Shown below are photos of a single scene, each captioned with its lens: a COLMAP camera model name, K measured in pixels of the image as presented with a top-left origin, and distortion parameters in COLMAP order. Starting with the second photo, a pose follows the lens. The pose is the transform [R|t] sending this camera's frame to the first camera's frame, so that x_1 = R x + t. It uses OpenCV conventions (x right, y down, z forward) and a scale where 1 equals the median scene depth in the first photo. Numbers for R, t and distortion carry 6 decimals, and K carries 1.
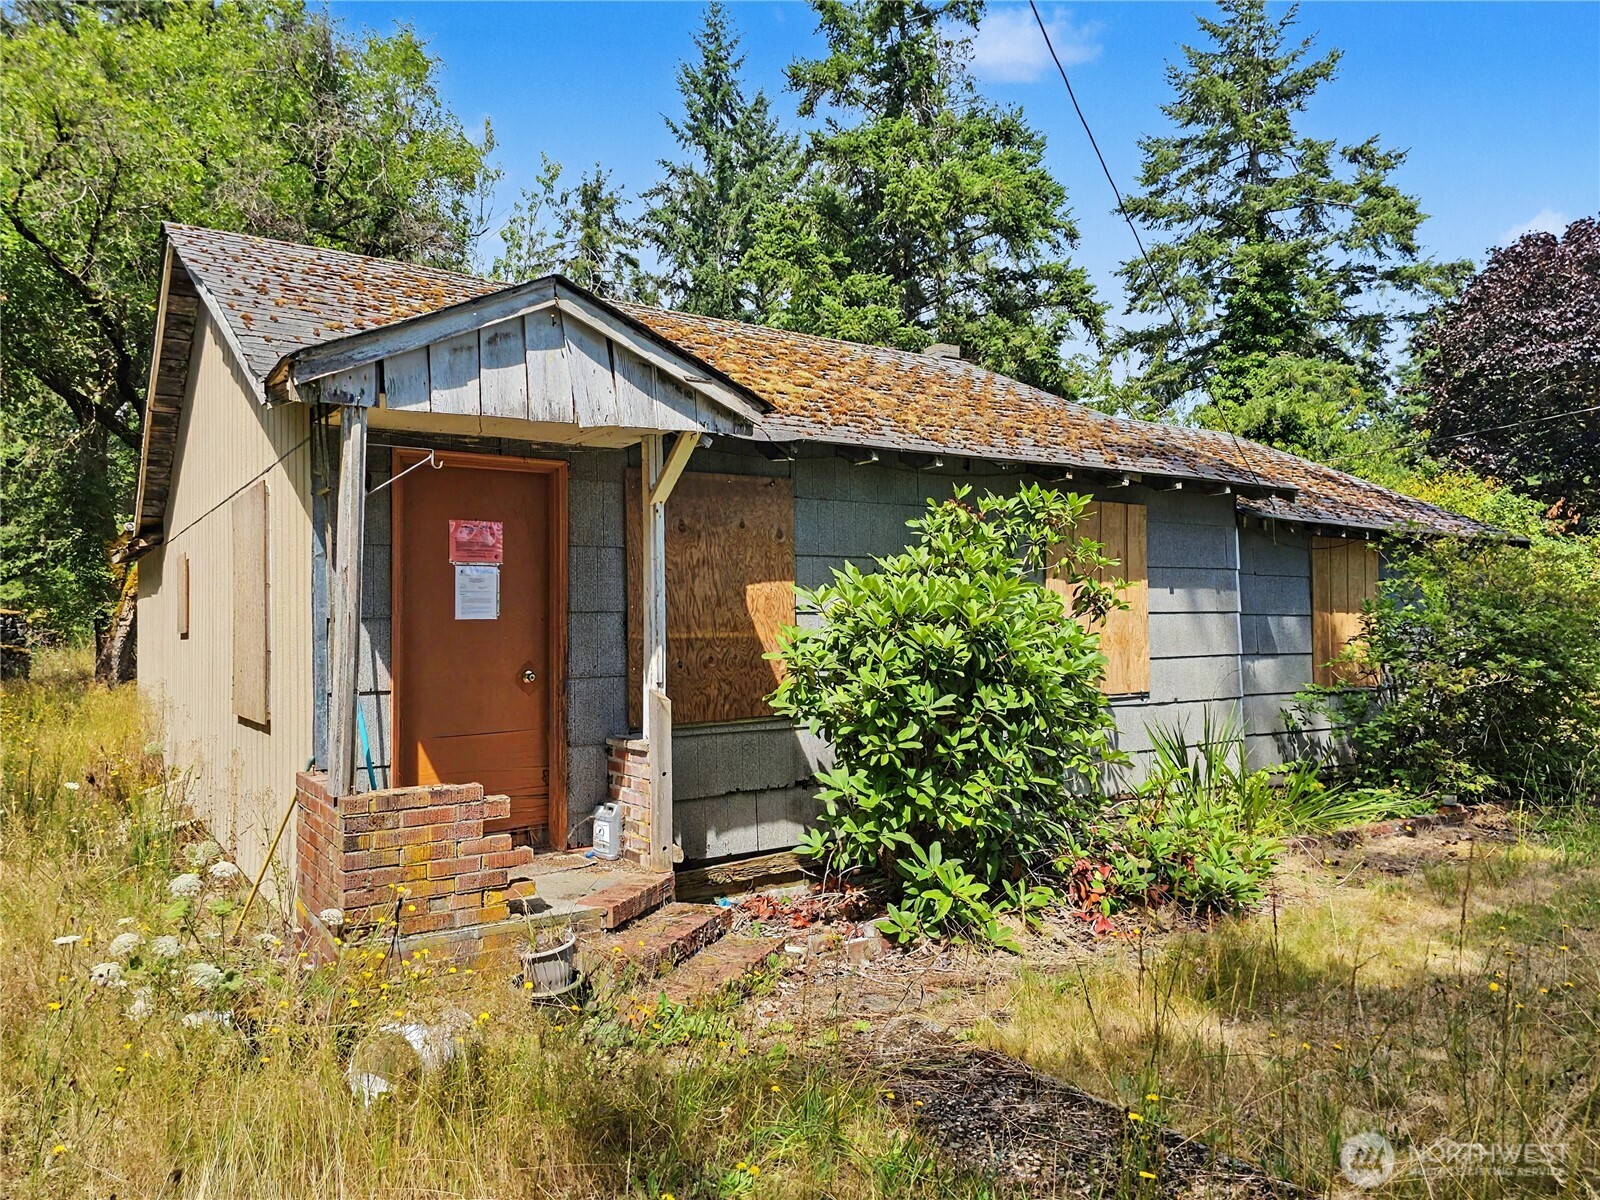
lens RADIAL K [[1067.0, 0, 799.1], [0, 1067.0, 603.3], [0, 0, 1]] dist [0.049152, -0.055545]
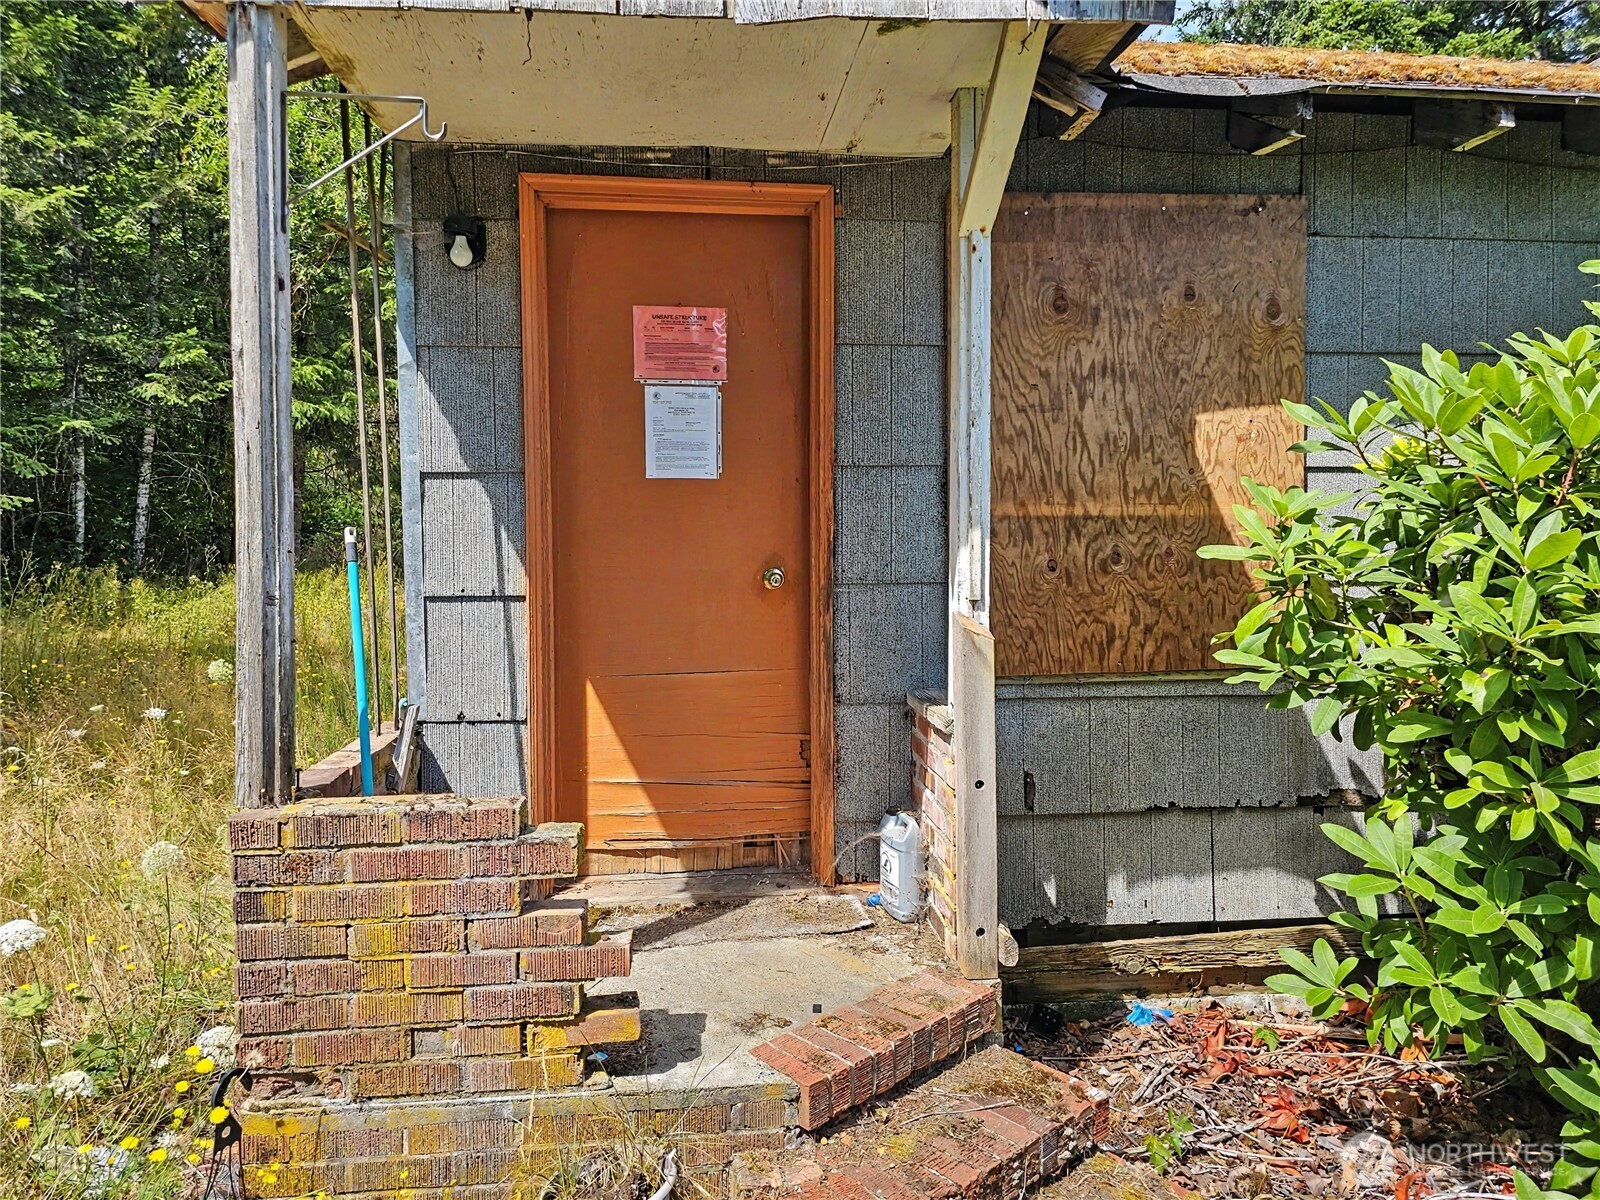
lens RADIAL K [[1087.3, 0, 790.6], [0, 1087.3, 567.7], [0, 0, 1]] dist [0.058630, -0.058681]
pose [[0.885878, 0.026045, -0.463187, 0.026903], [0.002437, 0.998148, 0.060786, 0.027797], [0.463912, -0.054978, 0.884173, 0.504599]]
